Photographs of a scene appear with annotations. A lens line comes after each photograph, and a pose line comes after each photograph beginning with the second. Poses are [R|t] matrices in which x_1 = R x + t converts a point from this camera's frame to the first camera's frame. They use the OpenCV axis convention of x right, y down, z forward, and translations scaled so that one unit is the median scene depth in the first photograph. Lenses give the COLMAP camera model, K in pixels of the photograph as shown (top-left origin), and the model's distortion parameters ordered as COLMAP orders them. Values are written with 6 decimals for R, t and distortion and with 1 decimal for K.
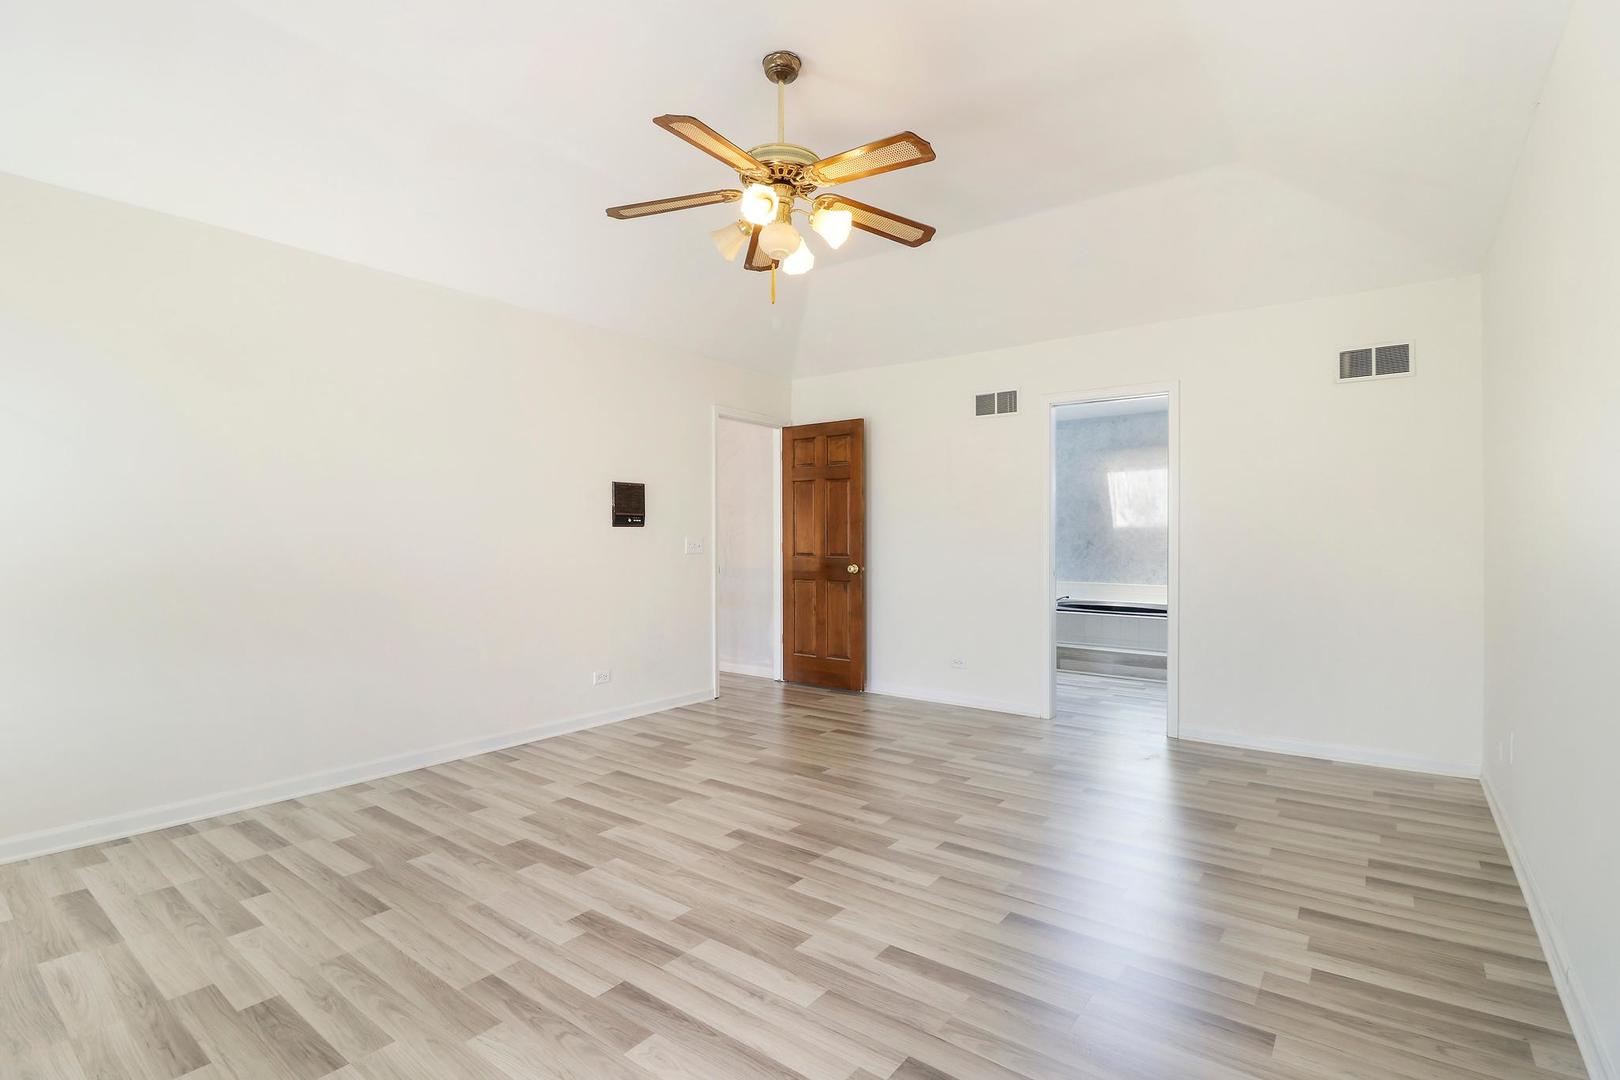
lens RADIAL K [[785.1, 0, 807.2], [0, 785.1, 541.2], [0, 0, 1]] dist [-0.003361, -0.010278]
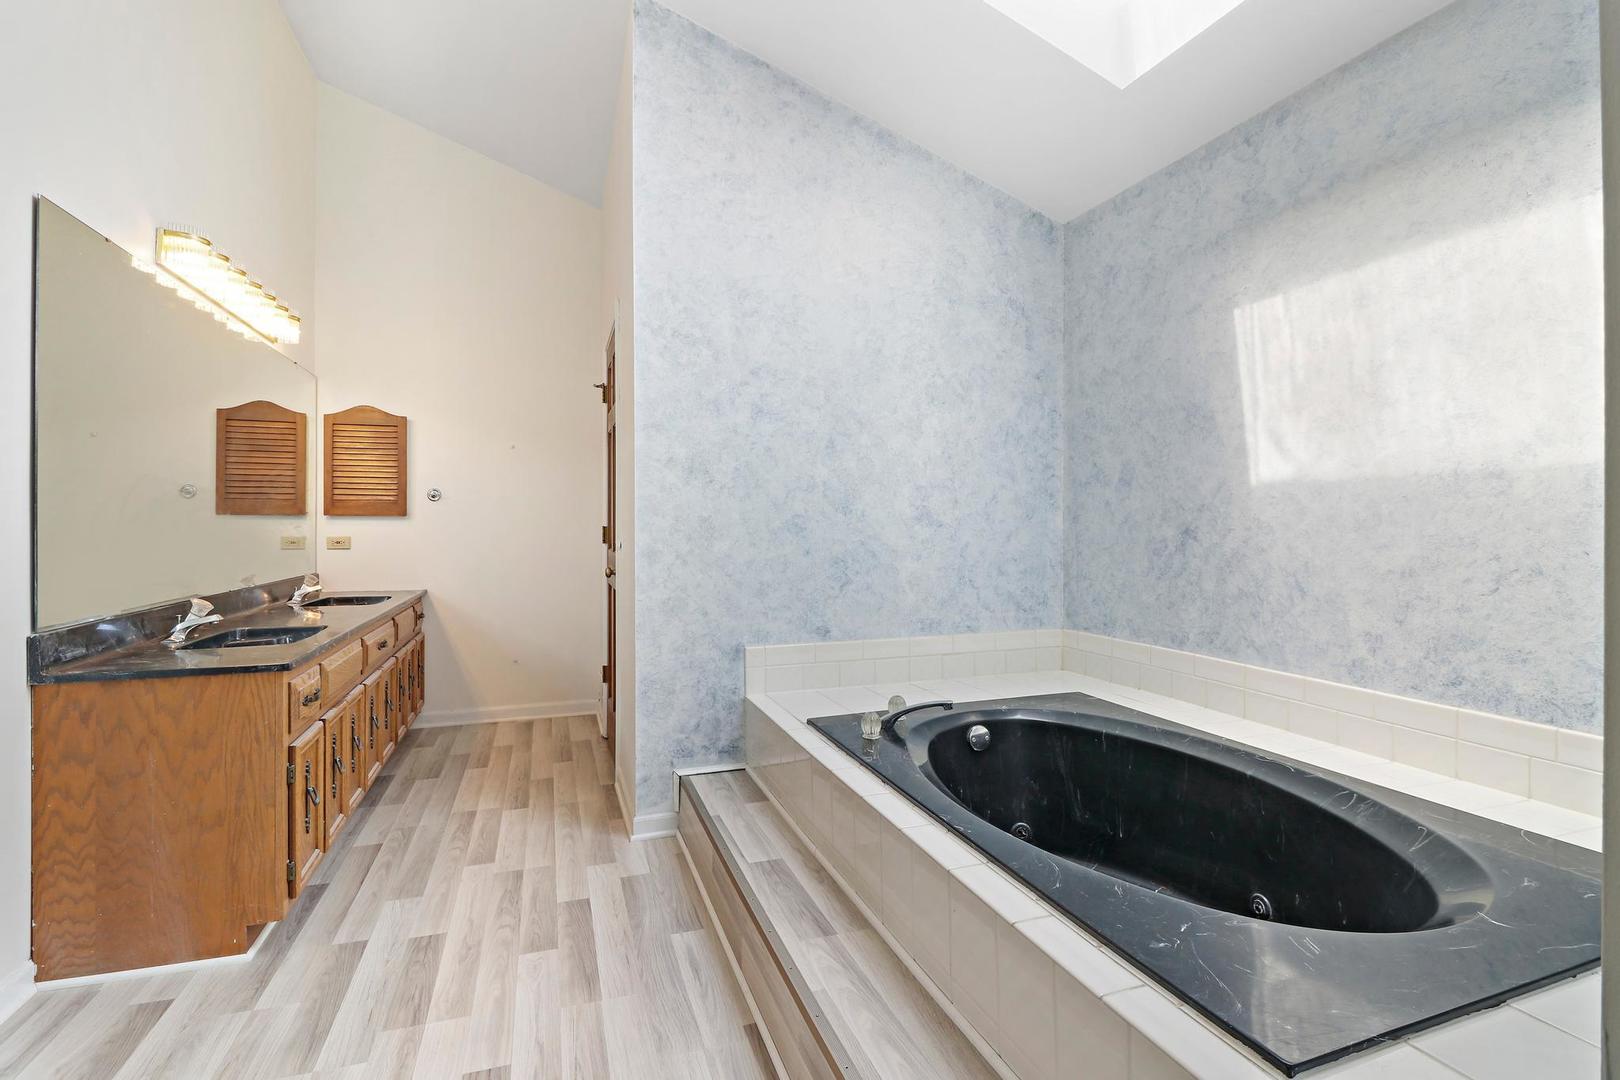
lens RADIAL K [[785.1, 0, 806.7], [0, 785.1, 533.4], [0, 0, 1]] dist [-0.003361, -0.010278]
pose [[0.840226, 0.003017, -0.542228, 0.422692], [-0.001192, 0.999992, 0.003717, 0.001285], [0.542235, -0.002477, 0.840223, 0.666828]]
